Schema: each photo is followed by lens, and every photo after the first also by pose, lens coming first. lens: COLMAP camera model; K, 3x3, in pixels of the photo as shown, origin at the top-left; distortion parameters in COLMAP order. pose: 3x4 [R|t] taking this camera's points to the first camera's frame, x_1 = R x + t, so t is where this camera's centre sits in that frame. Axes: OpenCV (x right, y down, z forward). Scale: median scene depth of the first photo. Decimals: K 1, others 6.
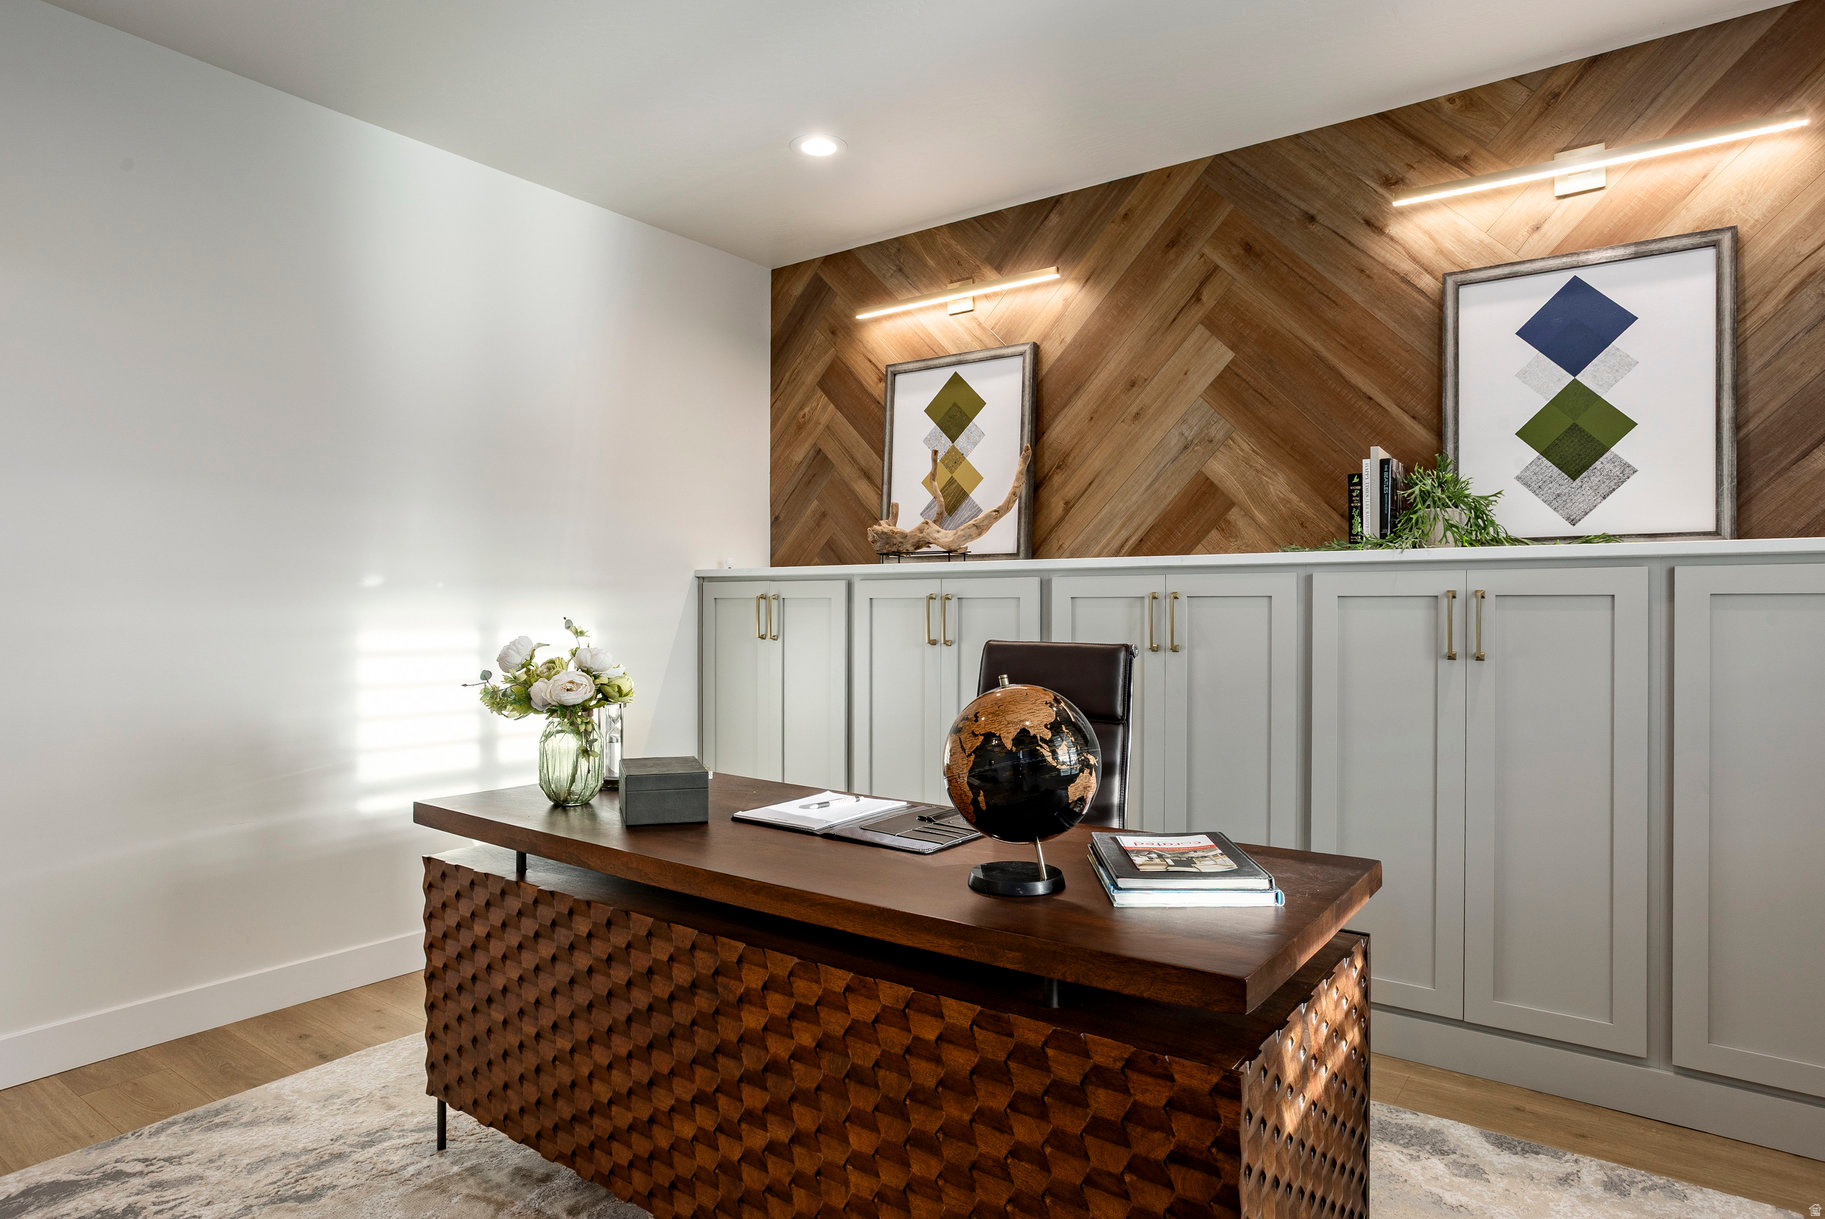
lens RADIAL K [[1044.2, 0, 892.5], [0, 1044.2, 612.4], [0, 0, 1]] dist [-0.031998, 0.025542]
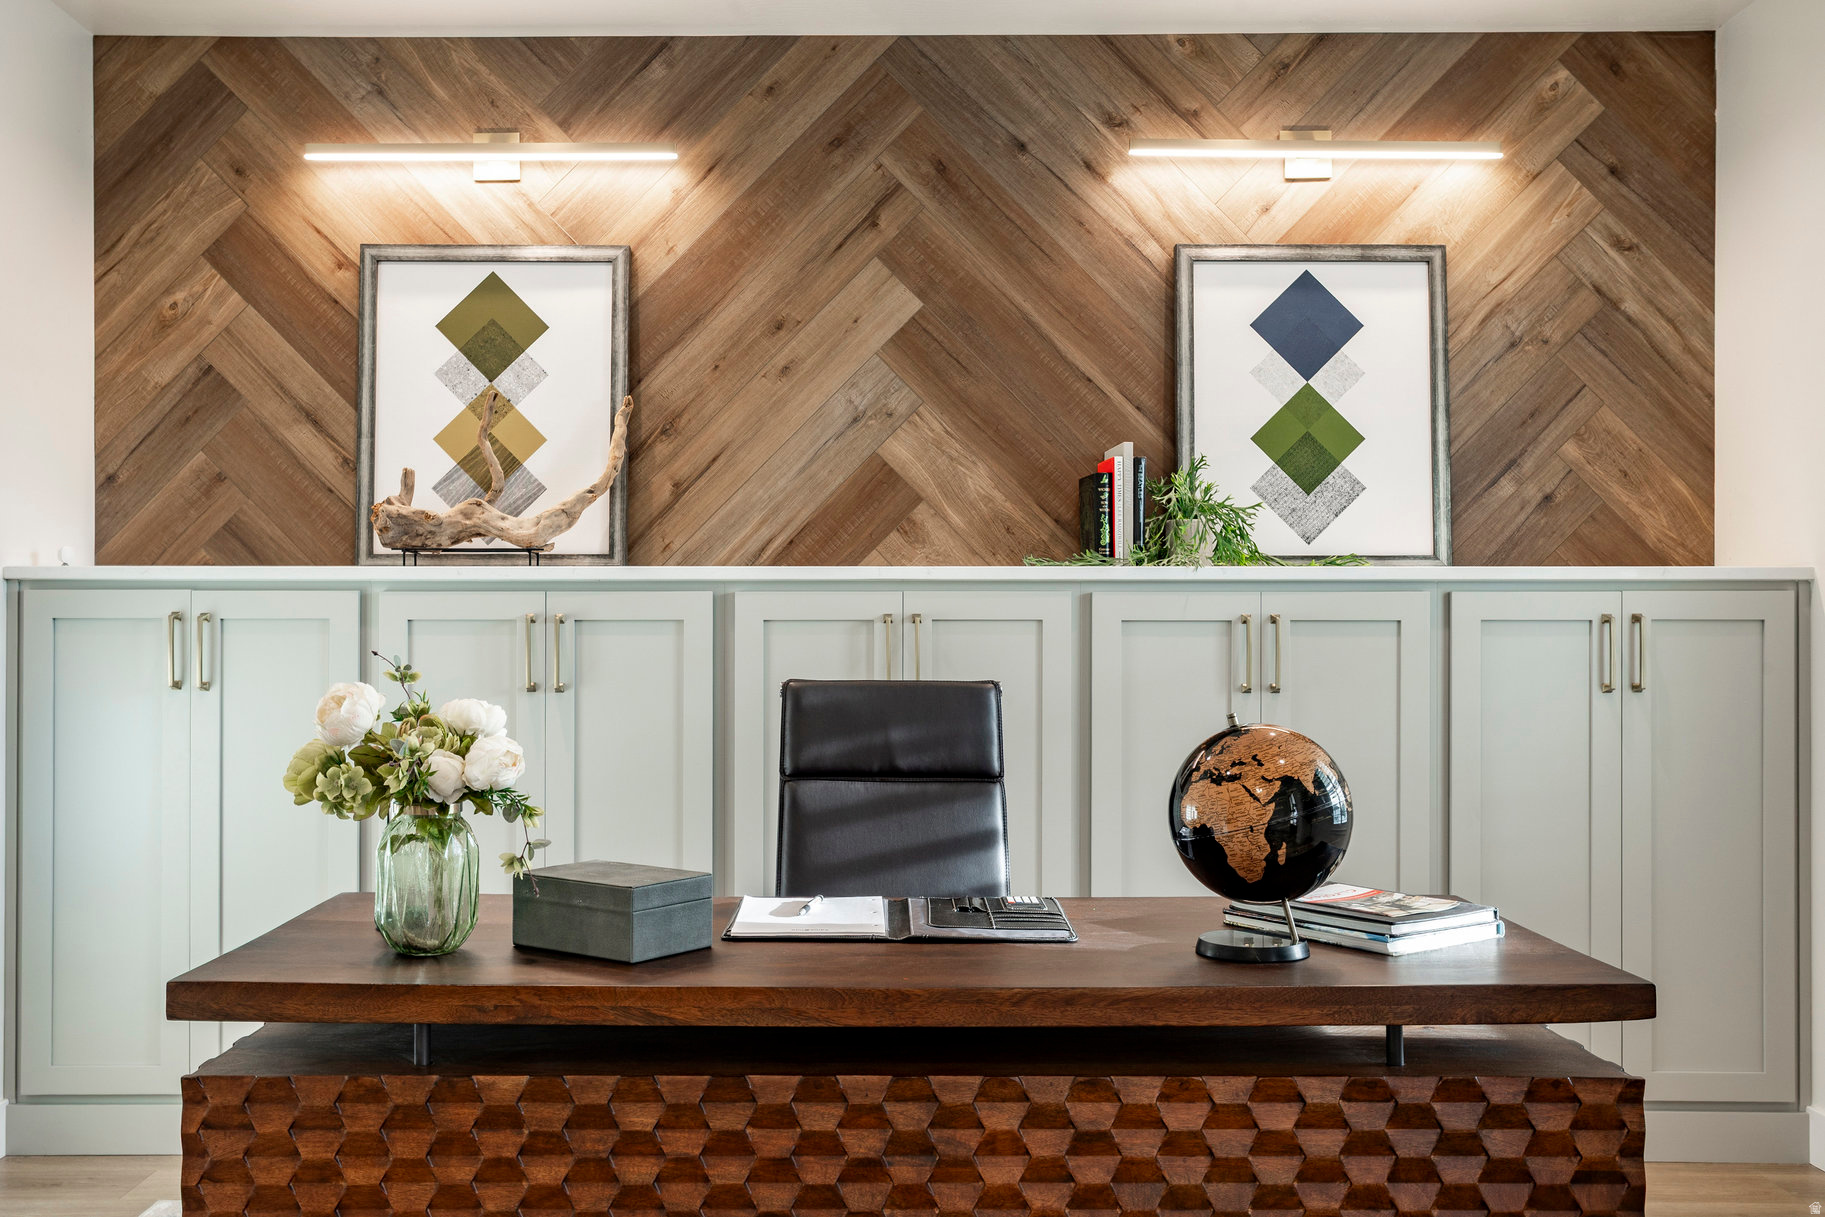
lens RADIAL K [[1624.9, 0, 913.5], [0, 1624.9, 651.6], [0, 0, 1]] dist [-0.000640, 0.034802]
pose [[0.813140, -0.007328, 0.582022, -0.406529], [0.003997, 0.999967, 0.007007, -0.000244], [-0.582055, -0.003371, 0.813143, 0.029766]]
